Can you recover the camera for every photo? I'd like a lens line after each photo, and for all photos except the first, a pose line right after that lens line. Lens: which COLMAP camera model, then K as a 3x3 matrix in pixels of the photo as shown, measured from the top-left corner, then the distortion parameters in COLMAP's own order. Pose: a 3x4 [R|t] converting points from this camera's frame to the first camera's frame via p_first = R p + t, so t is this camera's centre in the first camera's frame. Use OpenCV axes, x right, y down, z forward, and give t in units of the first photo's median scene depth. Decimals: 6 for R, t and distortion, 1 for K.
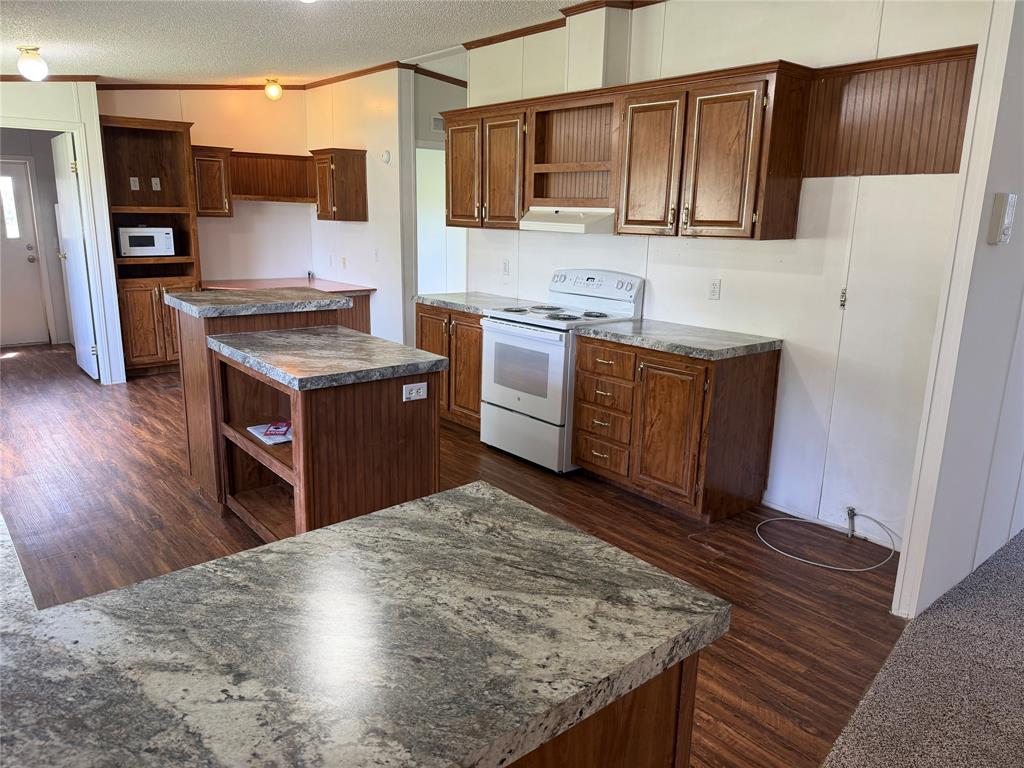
lens RADIAL K [[724.0, 0, 512.4], [0, 724.0, 382.6], [0, 0, 1]] dist [0.037519, -0.040812]
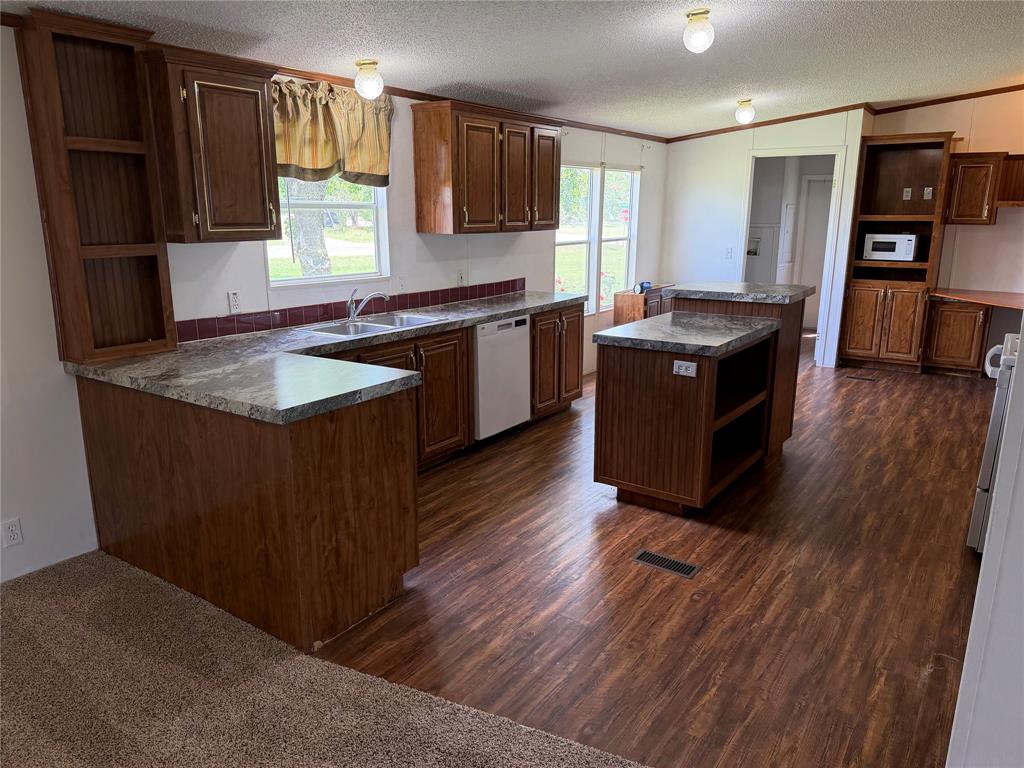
lens RADIAL K [[724.0, 0, 510.2], [0, 724.0, 384.3], [0, 0, 1]] dist [0.037519, -0.040812]
pose [[0.256615, 0.206194, -0.944263, 0.447993], [-0.219040, 0.963966, 0.150970, -0.038610], [0.941366, 0.168090, 0.292533, 0.193872]]
